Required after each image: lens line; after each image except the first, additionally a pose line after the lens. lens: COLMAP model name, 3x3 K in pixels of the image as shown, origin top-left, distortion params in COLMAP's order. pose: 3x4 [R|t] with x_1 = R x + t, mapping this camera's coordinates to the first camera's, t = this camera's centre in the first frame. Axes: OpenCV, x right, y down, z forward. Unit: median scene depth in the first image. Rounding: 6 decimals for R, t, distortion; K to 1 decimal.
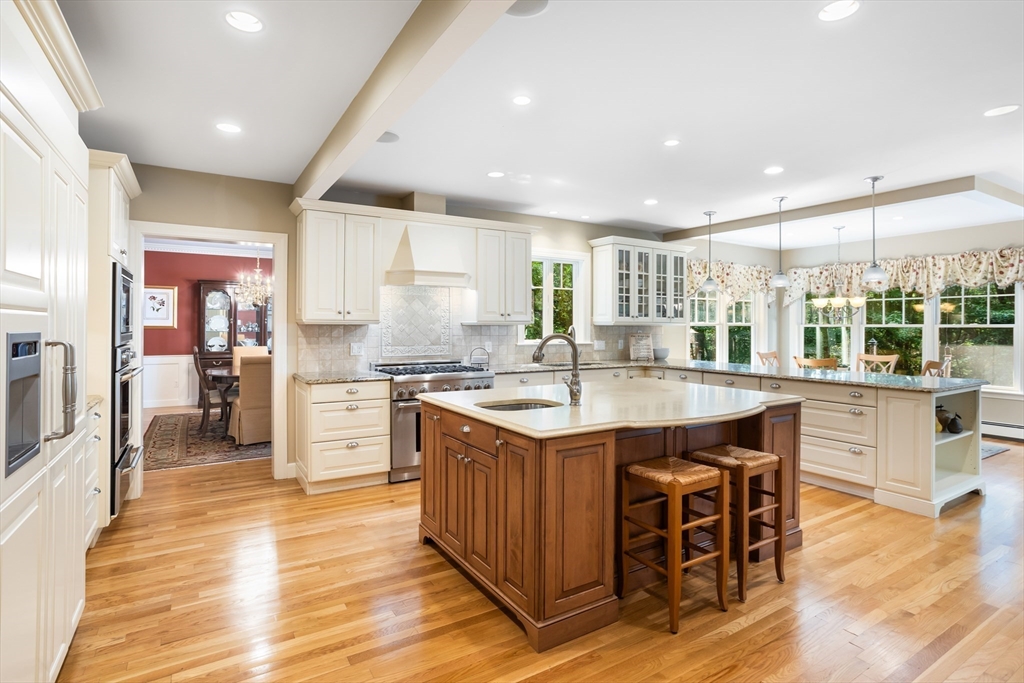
lens RADIAL K [[504.2, 0, 523.3], [0, 504.2, 322.7], [0, 0, 1]] dist [-0.015304, 0.007855]
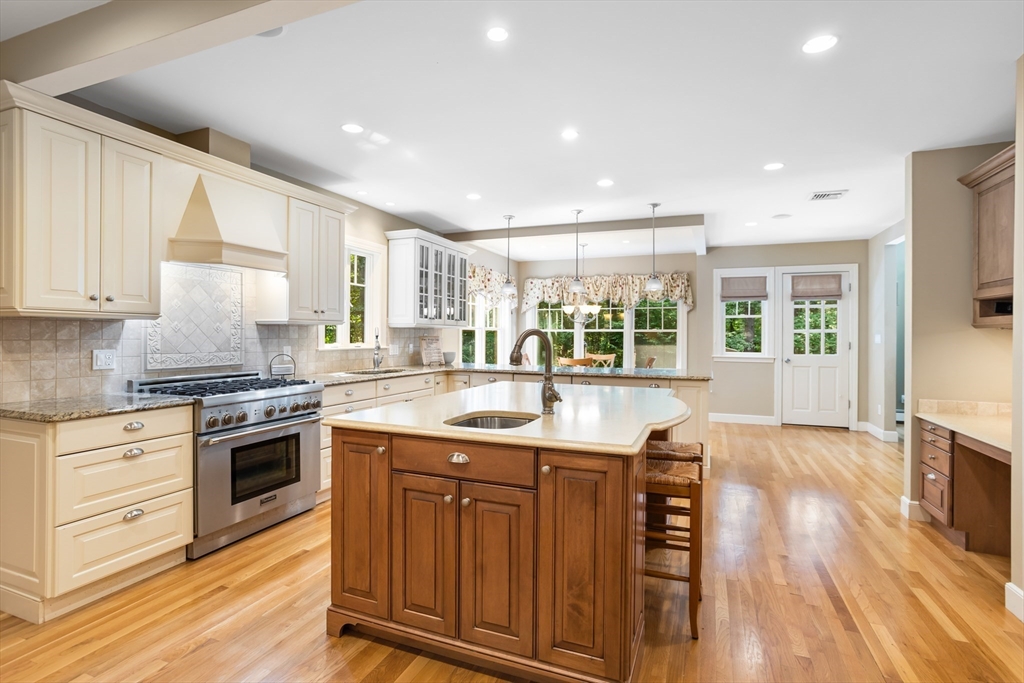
lens RADIAL K [[504.2, 0, 498.4], [0, 504.2, 331.8], [0, 0, 1]] dist [-0.015304, 0.007855]
pose [[0.824357, 0.002800, 0.566064, -0.247947], [-0.003688, 0.999993, 0.000425, 0.014366], [-0.566059, -0.002438, 0.824361, 0.191320]]
